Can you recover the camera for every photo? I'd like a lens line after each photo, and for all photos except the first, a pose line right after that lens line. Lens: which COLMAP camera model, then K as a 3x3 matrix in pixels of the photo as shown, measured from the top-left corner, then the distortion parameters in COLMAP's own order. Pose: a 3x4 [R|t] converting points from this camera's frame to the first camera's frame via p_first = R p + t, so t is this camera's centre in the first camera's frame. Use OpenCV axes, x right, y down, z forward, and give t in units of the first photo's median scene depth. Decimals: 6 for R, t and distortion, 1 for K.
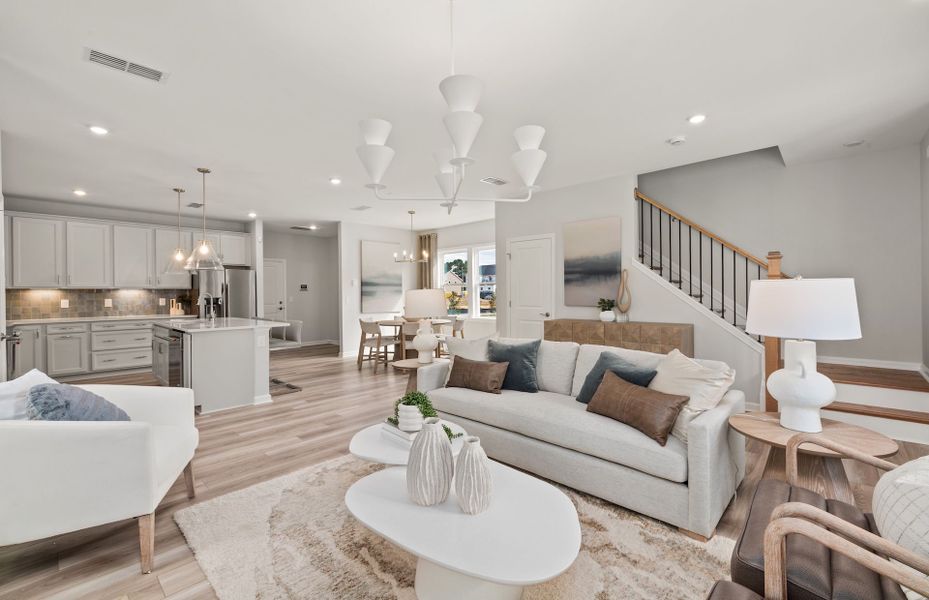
lens RADIAL K [[393.2, 0, 460.3], [0, 393.2, 294.9], [0, 0, 1]] dist [-0.000046, 0.000115]
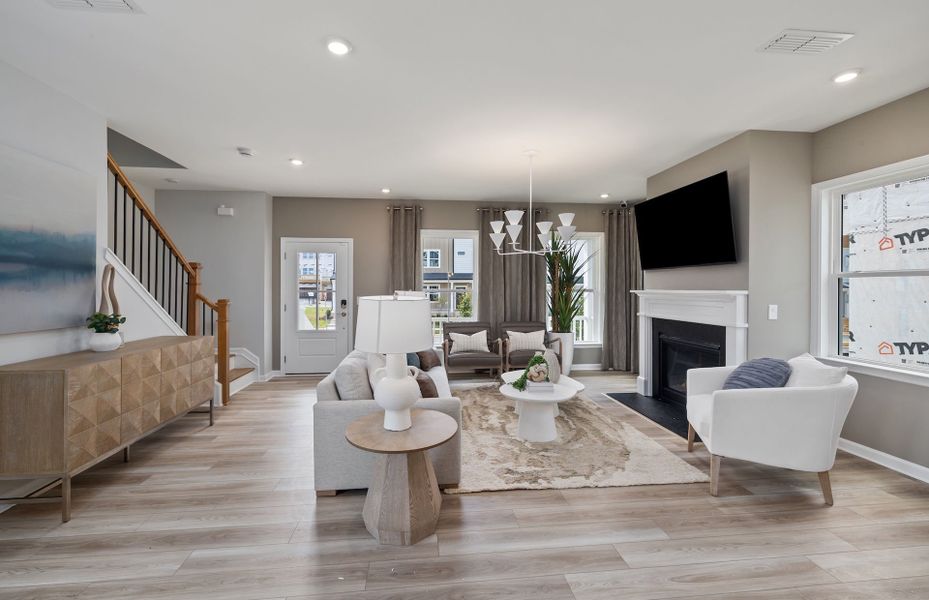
lens RADIAL K [[393.2, 0, 458.3], [0, 393.2, 289.4], [0, 0, 1]] dist [-0.000046, 0.000115]
pose [[-0.761004, 0.008909, 0.648687, -0.296414], [0.012273, 0.999924, 0.000665, -0.013500], [-0.648632, 0.008467, -0.761055, 0.779670]]
